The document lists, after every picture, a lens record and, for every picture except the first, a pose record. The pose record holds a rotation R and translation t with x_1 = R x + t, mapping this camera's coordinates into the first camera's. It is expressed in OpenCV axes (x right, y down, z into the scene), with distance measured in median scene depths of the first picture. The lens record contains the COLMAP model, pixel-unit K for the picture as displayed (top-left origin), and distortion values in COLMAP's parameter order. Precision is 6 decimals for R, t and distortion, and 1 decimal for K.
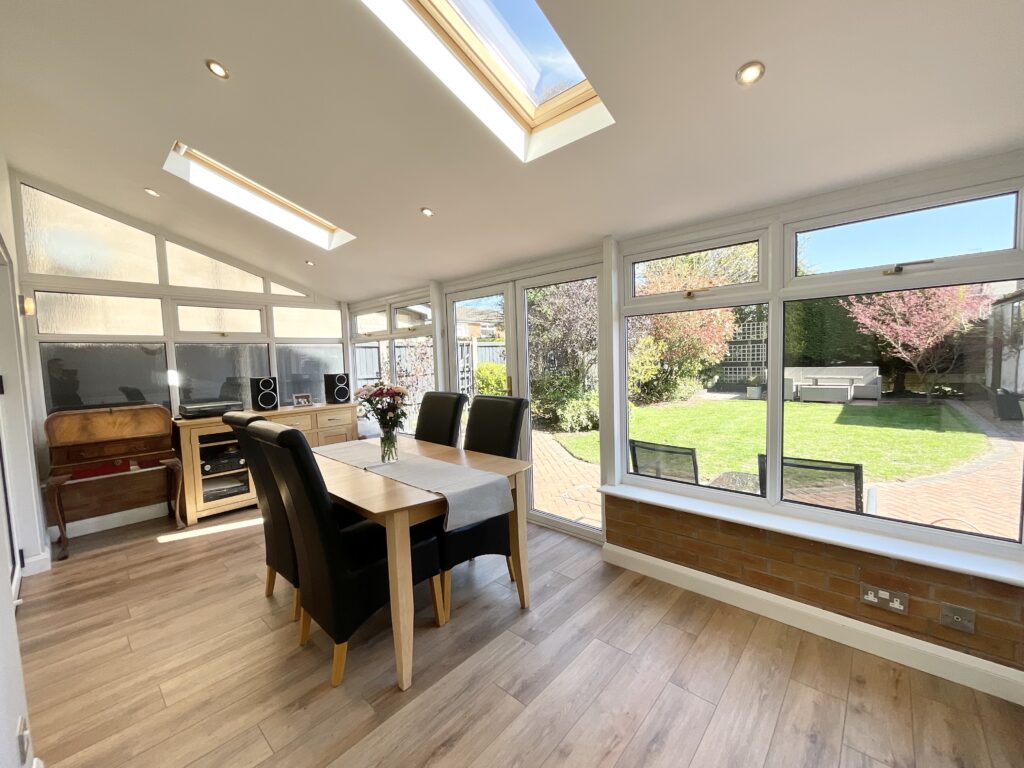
lens RADIAL K [[412.6, 0, 510.9], [0, 412.6, 385.3], [0, 0, 1]] dist [0.003614, 0.000286]
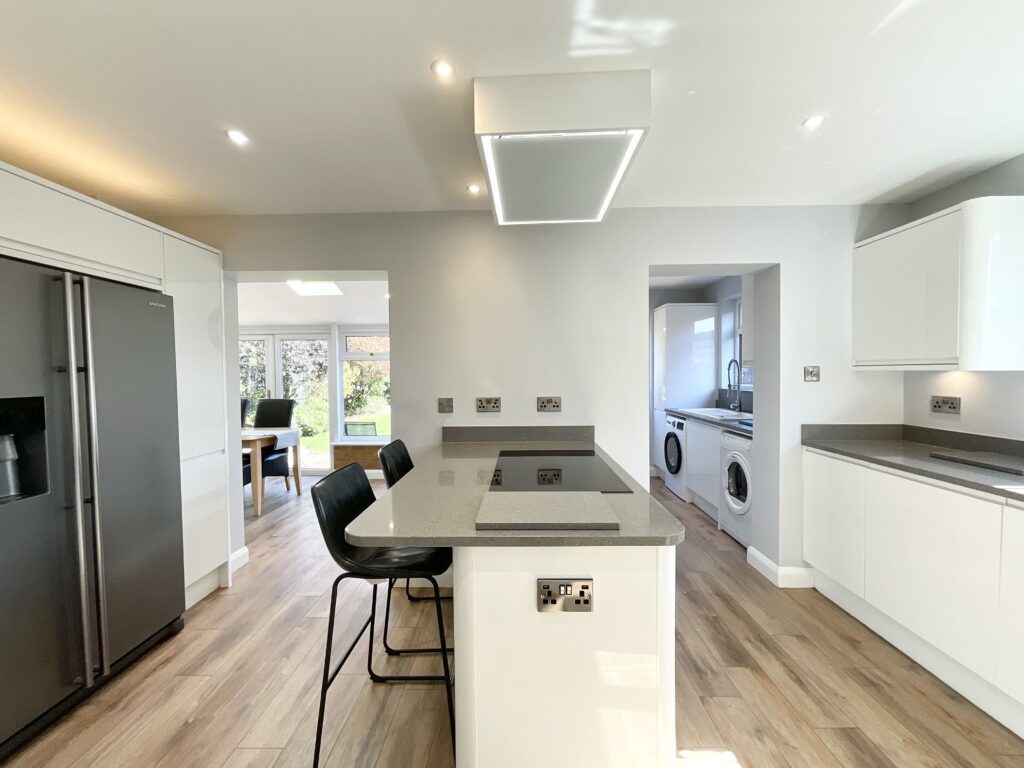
lens RADIAL K [[412.6, 0, 510.9], [0, 412.6, 385.3], [0, 0, 1]] dist [0.003614, 0.000286]
pose [[0.753527, 0.009411, 0.657349, -0.171038], [0.025521, 0.998725, -0.043554, 0.026004], [-0.656921, 0.049596, 0.752326, -0.425088]]
